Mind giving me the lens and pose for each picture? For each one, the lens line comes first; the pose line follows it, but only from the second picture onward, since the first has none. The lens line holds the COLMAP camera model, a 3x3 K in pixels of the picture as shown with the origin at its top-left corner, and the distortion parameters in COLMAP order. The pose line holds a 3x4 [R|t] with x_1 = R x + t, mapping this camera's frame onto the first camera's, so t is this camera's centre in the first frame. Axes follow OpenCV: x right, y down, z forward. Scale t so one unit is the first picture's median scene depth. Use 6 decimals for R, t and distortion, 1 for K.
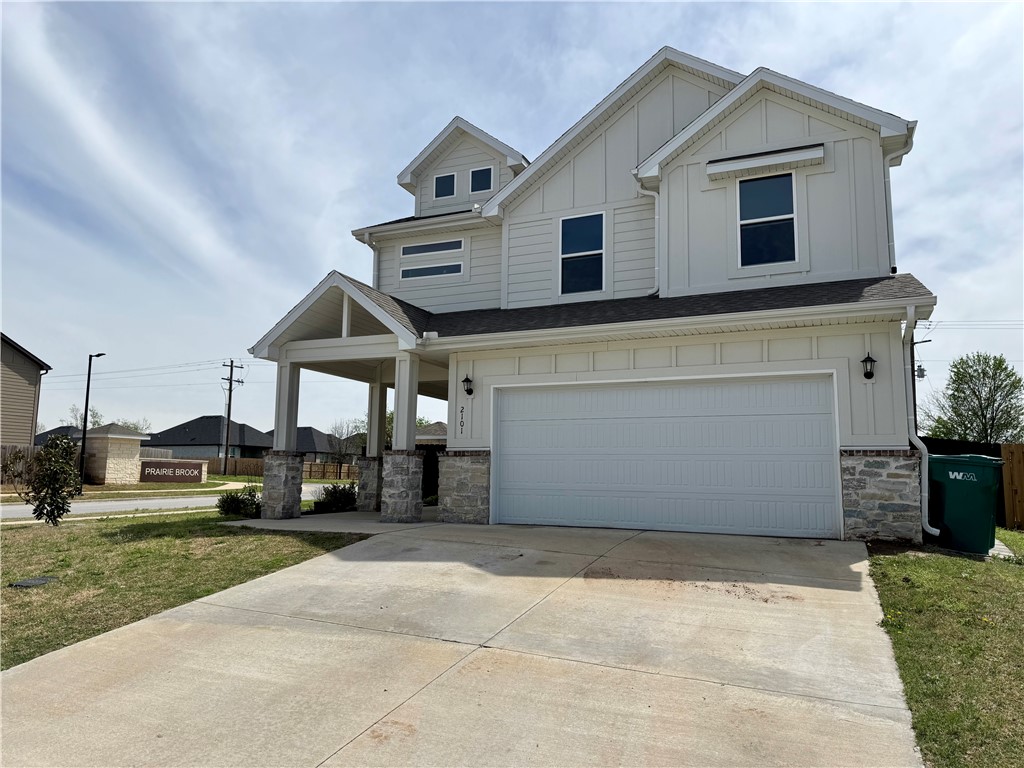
lens RADIAL K [[715.2, 0, 512.0], [0, 715.2, 384.0], [0, 0, 1]] dist [0.038494, -0.002005]
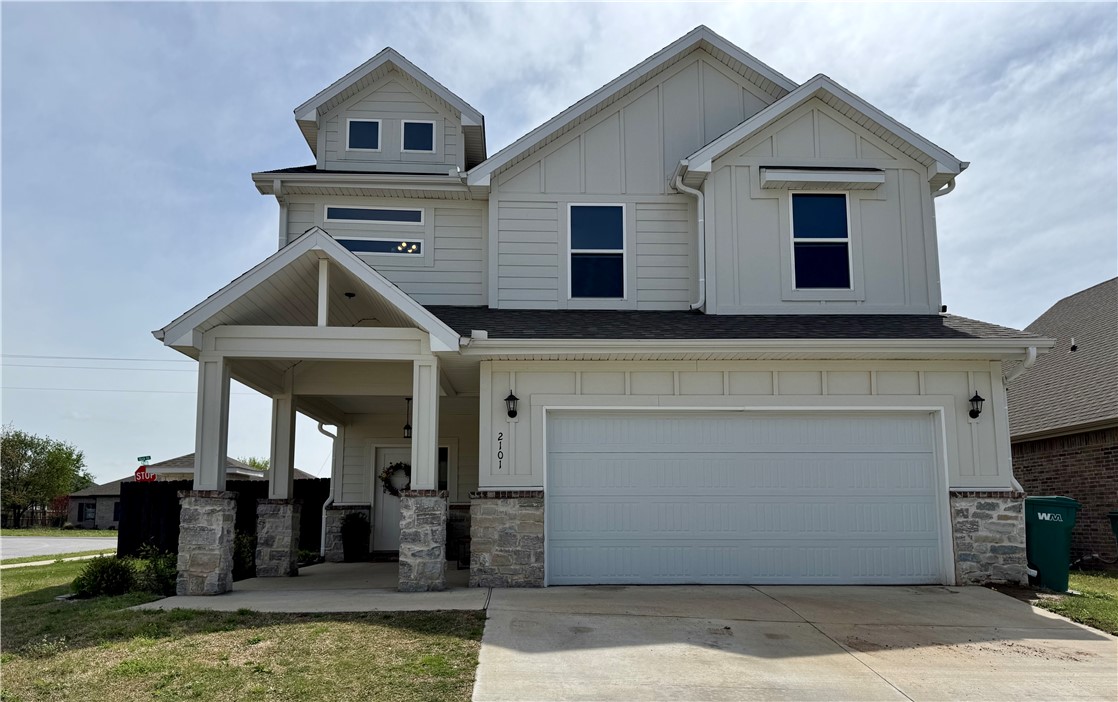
lens RADIAL K [[818.4, 0, 559.7], [0, 818.4, 414.7], [0, 0, 1]] dist [0.039120, -0.003816]
pose [[0.894306, 0.042454, 0.445438, -0.401157], [-0.043823, 0.999013, -0.007231, 0.016421], [-0.445305, -0.013054, 0.895284, 0.200603]]
